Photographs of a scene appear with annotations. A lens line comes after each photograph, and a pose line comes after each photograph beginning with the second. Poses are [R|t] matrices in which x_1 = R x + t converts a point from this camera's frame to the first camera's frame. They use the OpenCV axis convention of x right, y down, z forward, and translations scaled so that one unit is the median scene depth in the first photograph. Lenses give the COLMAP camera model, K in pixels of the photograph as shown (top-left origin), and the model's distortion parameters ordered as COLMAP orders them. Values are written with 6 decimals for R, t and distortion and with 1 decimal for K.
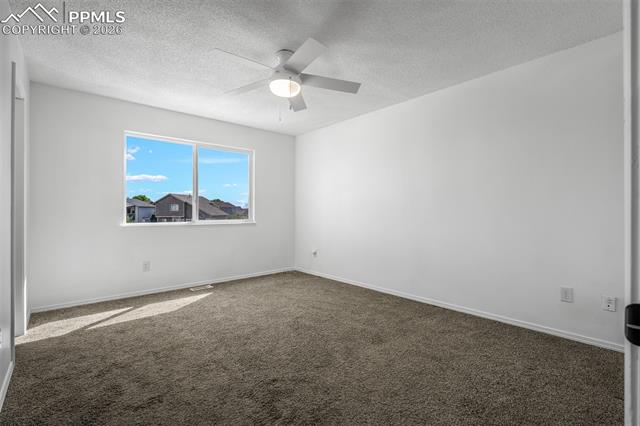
lens RADIAL K [[283.3, 0, 321.5], [0, 283.3, 211.6], [0, 0, 1]] dist [-0.002001, -0.000223]
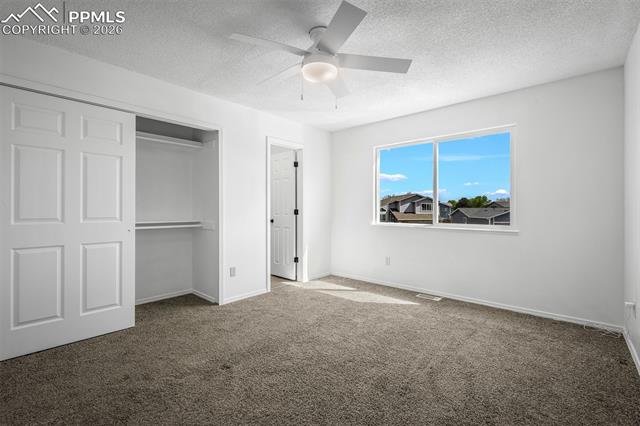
lens RADIAL K [[283.3, 0, 319.5], [0, 283.3, 210.3], [0, 0, 1]] dist [-0.002001, -0.000223]
pose [[0.138159, 0.009270, -0.990367, 0.481358], [-0.003668, 0.999954, 0.008849, -0.020865], [0.990403, 0.002410, 0.138187, 0.579970]]
